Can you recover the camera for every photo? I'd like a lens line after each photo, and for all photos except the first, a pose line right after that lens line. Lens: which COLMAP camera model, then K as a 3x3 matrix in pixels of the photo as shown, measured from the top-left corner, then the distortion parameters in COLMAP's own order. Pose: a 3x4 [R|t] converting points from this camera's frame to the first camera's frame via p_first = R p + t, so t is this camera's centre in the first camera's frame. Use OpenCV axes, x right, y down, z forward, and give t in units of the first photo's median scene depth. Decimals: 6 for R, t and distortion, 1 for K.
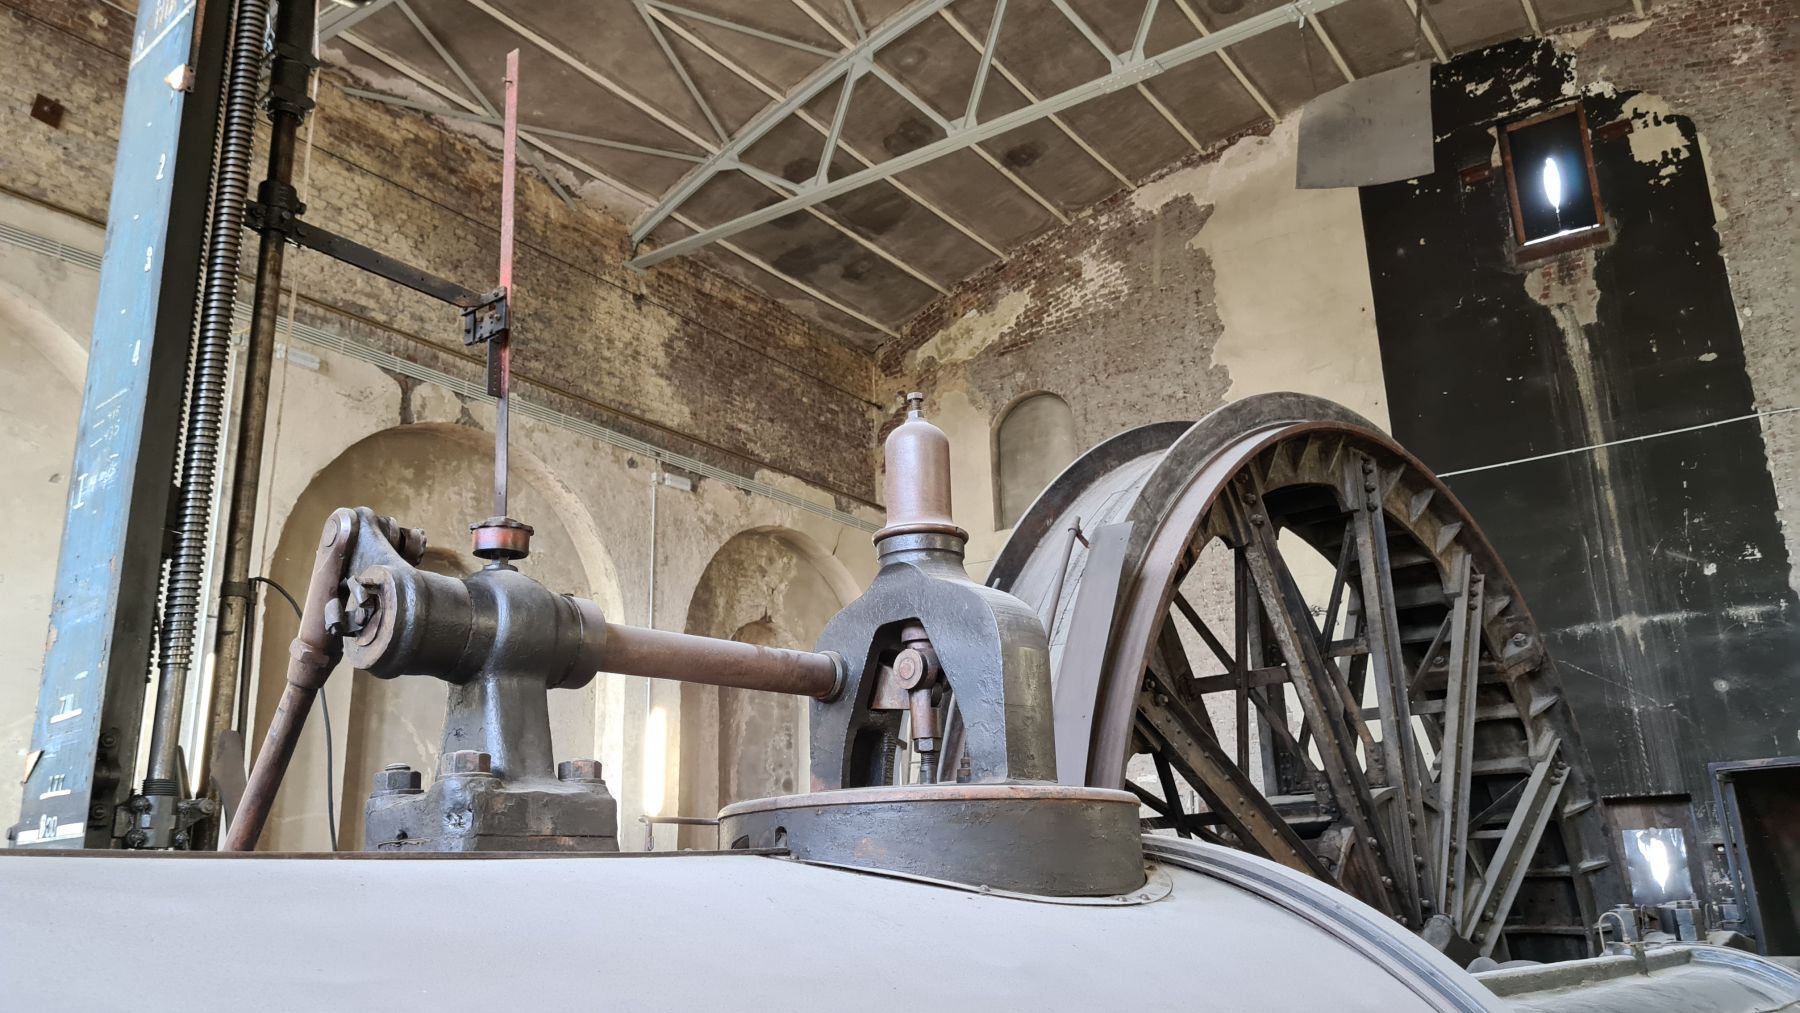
lens RADIAL K [[1373.1, 0, 892.1], [0, 1373.1, 504.6], [0, 0, 1]] dist [0.065301, -0.056435]
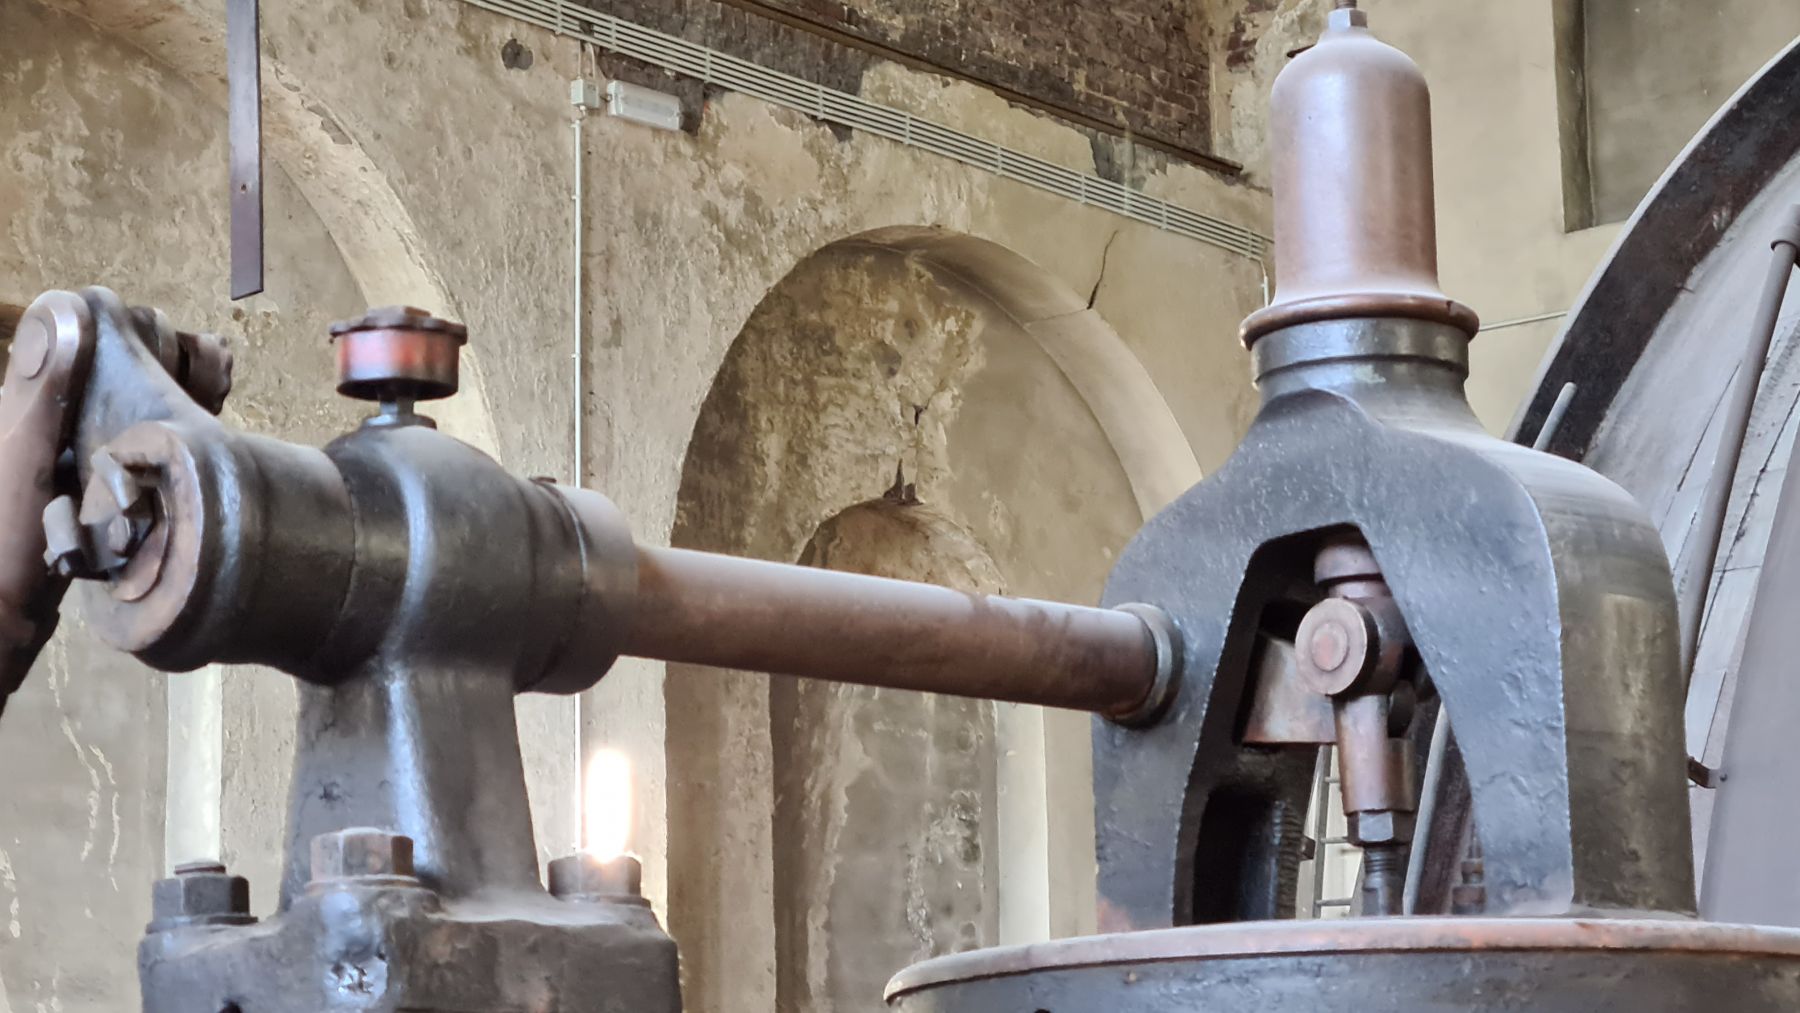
lens RADIAL K [[3188.9, 0, 960.8], [0, 3188.9, 499.4], [0, 0, 1]] dist [0.028083, 0.000000]
pose [[0.994460, -0.008037, -0.104803, 0.007204], [0.015550, 0.997350, 0.071067, 0.023159], [0.103954, -0.072303, 0.991950, 0.169985]]
